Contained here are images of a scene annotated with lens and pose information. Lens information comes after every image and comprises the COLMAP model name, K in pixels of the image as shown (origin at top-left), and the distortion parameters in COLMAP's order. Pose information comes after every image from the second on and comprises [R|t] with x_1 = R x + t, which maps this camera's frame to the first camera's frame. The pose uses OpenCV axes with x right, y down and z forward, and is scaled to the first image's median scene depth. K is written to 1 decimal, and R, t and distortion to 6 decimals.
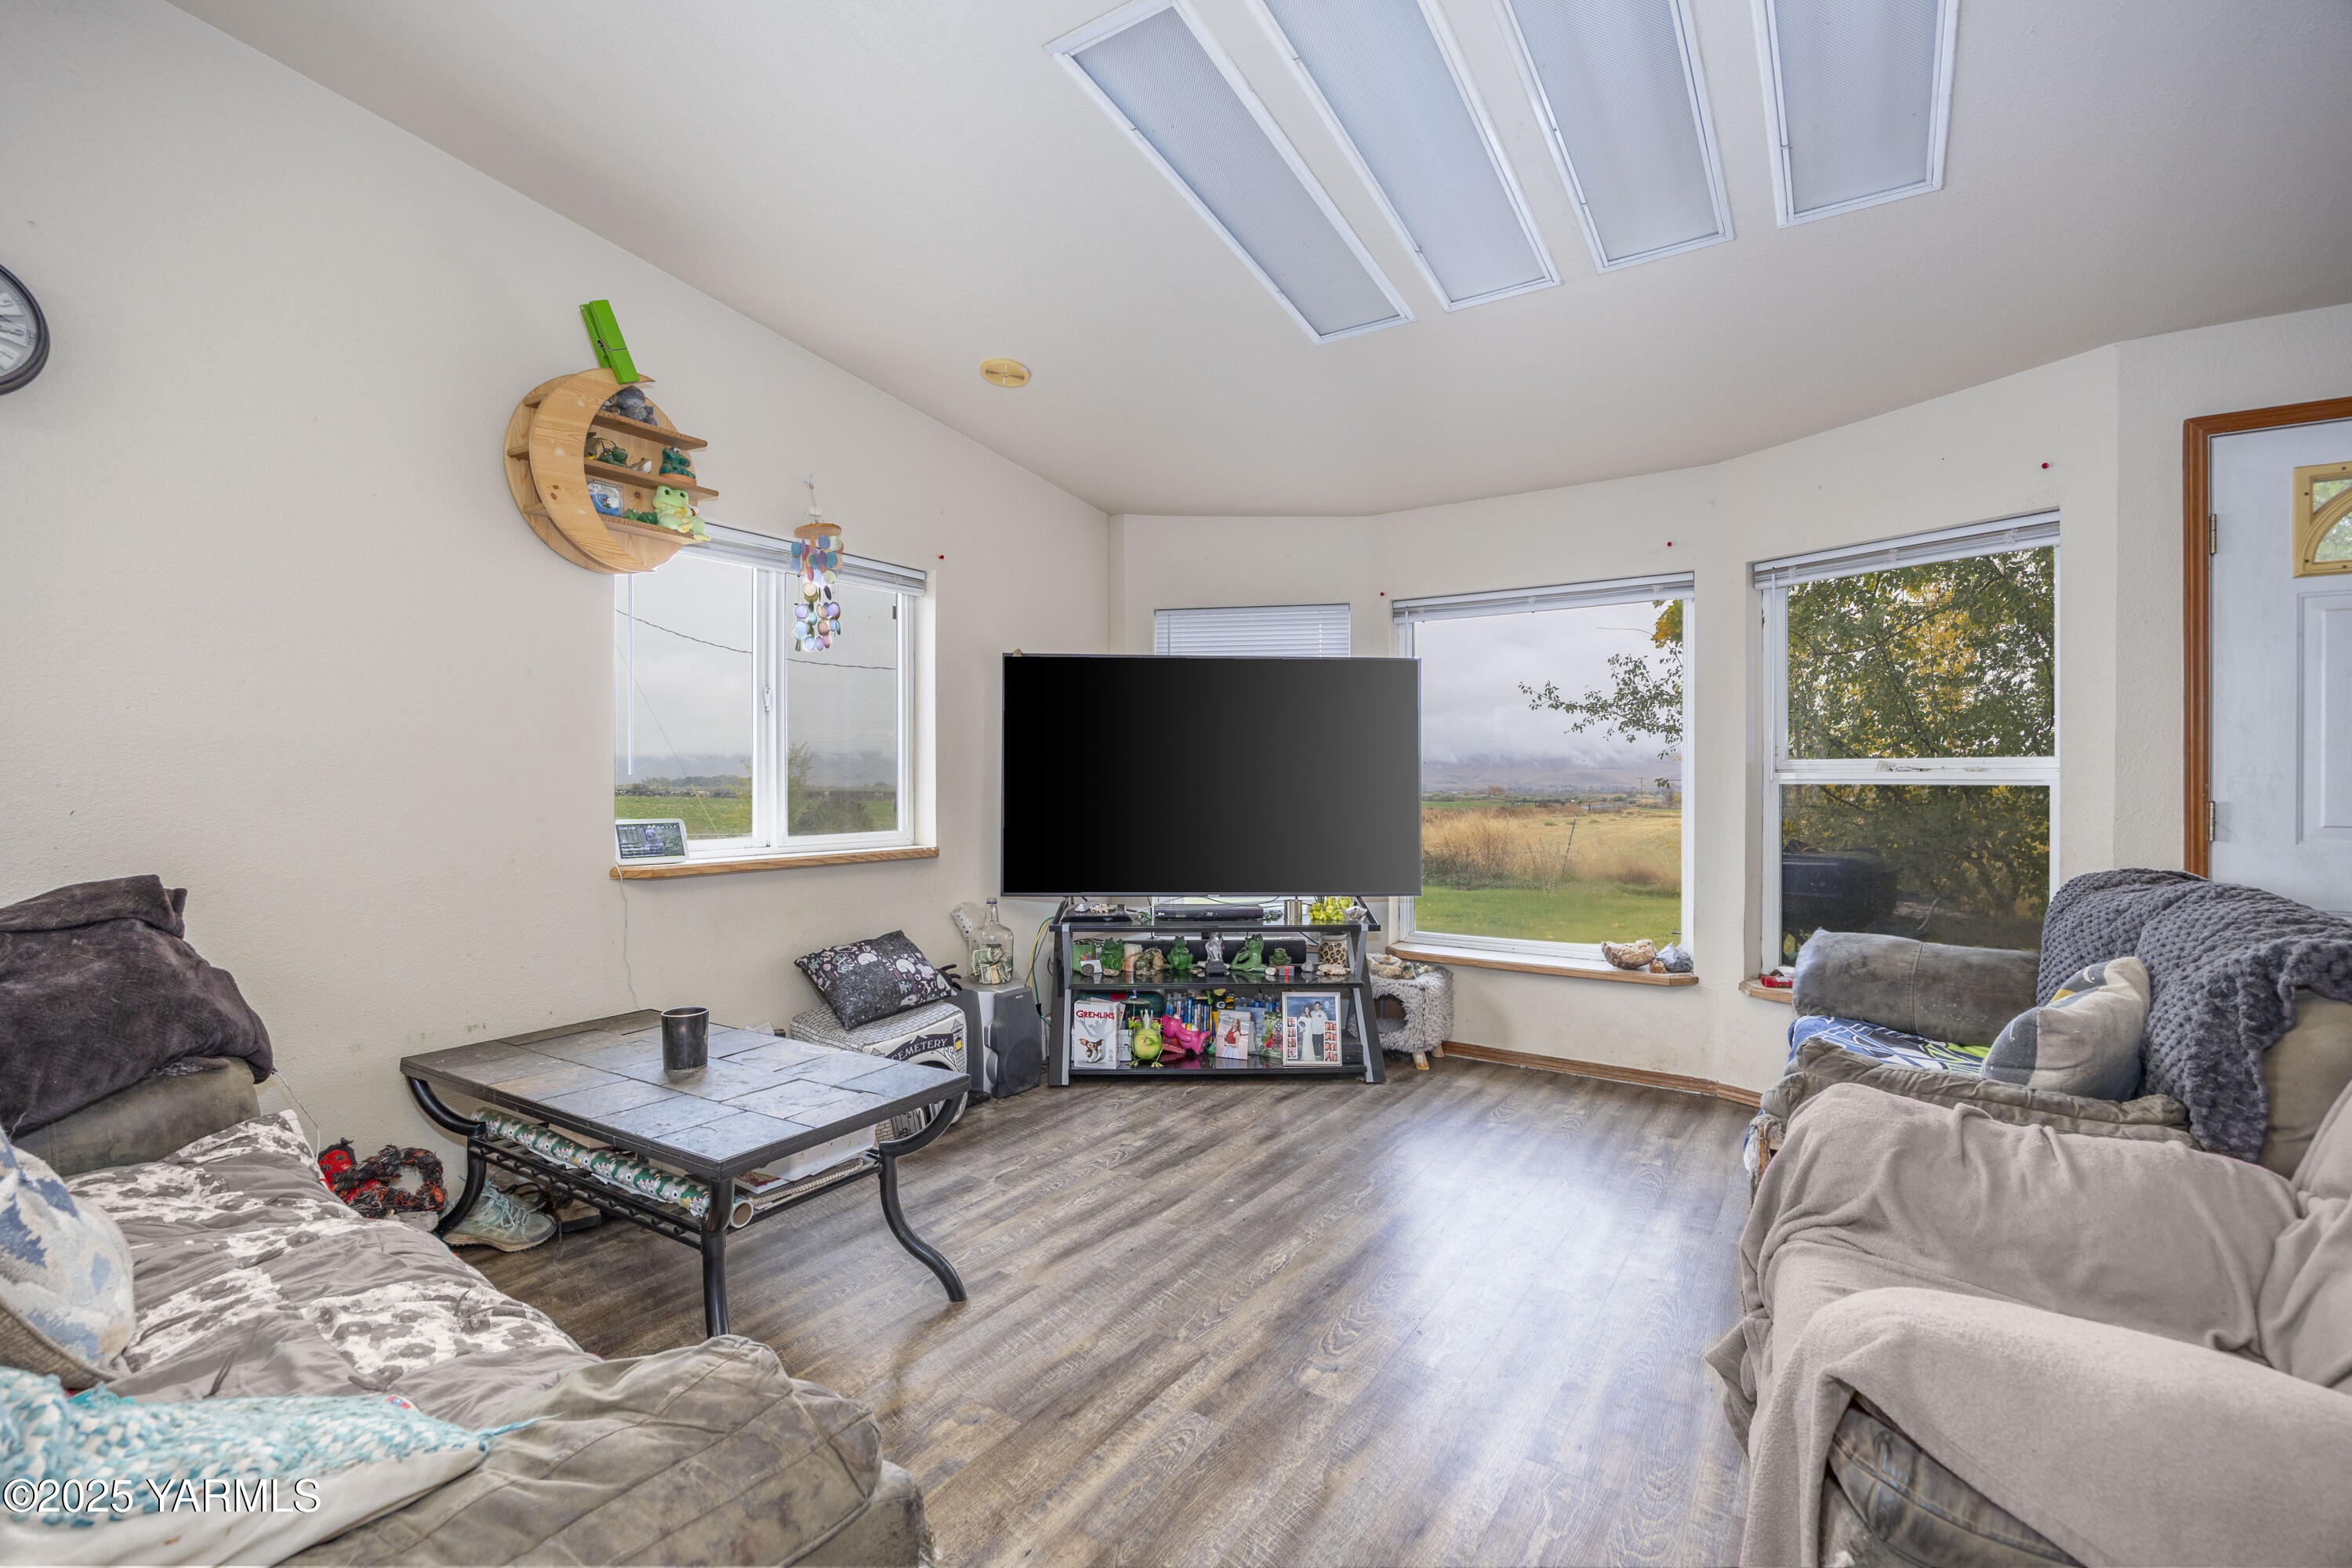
lens RADIAL K [[1022.5, 0, 1174.7], [0, 1022.5, 782.0], [0, 0, 1]] dist [-0.015236, -0.000674]
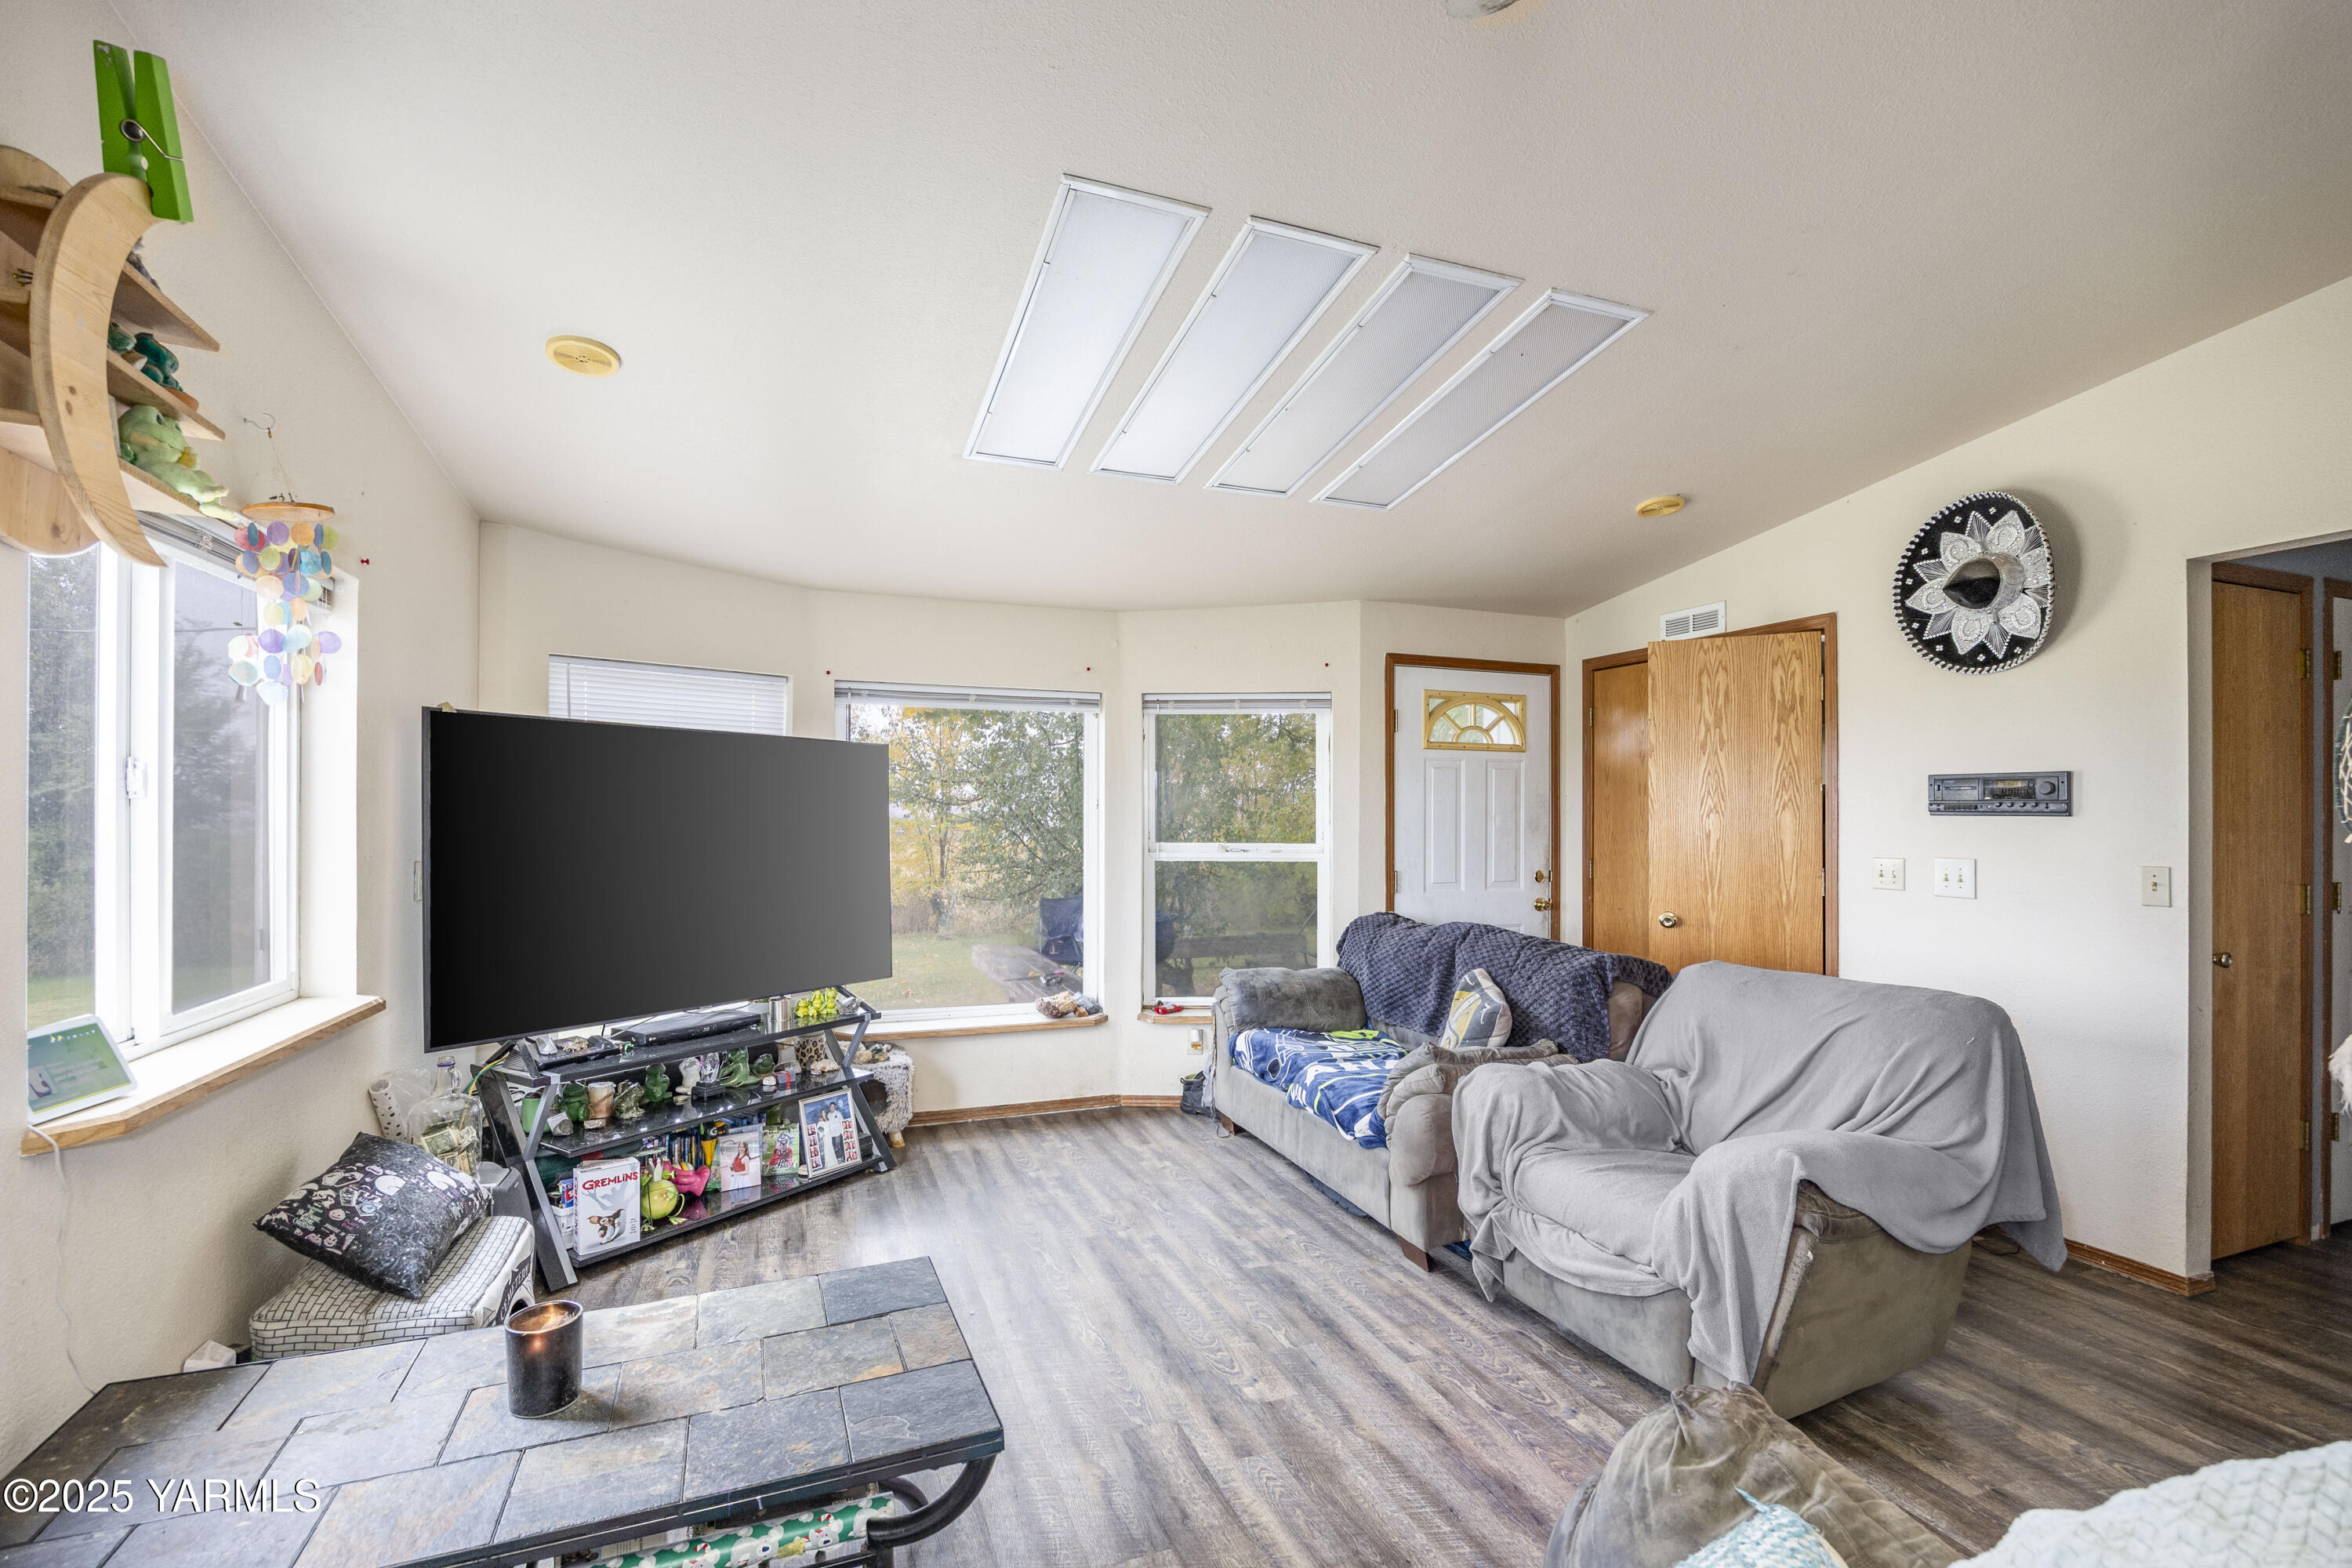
lens RADIAL K [[1022.5, 0, 1189.9], [0, 1022.5, 820.1], [0, 0, 1]] dist [-0.015236, -0.000674]
pose [[0.580729, -0.001893, 0.814094, -0.451220], [0.000521, 0.999998, 0.001953, -0.052327], [-0.814096, -0.000710, 0.580729, 0.176836]]
